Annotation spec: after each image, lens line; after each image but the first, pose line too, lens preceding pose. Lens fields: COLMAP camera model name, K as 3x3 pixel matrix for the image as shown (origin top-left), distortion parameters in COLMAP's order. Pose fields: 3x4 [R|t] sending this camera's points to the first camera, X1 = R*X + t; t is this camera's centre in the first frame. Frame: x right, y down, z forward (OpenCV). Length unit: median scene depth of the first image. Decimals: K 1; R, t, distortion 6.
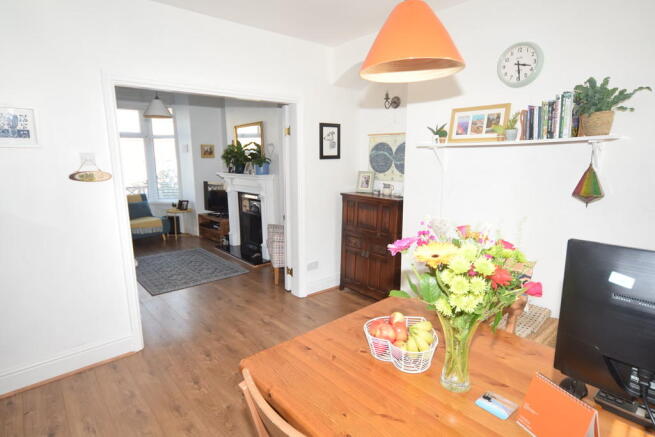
lens RADIAL K [[348.6, 0, 329.6], [0, 348.6, 216.9], [0, 0, 1]] dist [-0.013606, 0.002237]
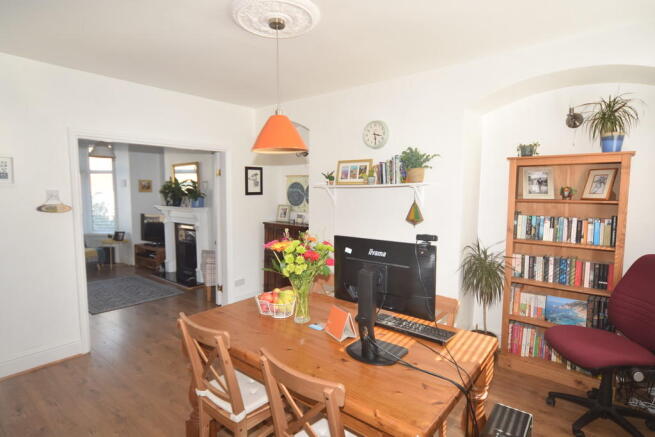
lens RADIAL K [[348.6, 0, 329.6], [0, 348.6, 216.9], [0, 0, 1]] dist [-0.013606, 0.002237]
pose [[0.986006, -0.004879, 0.166637, 0.058385], [0.020576, 0.995490, -0.092603, 0.032201], [-0.165433, 0.094736, 0.981660, -0.253785]]
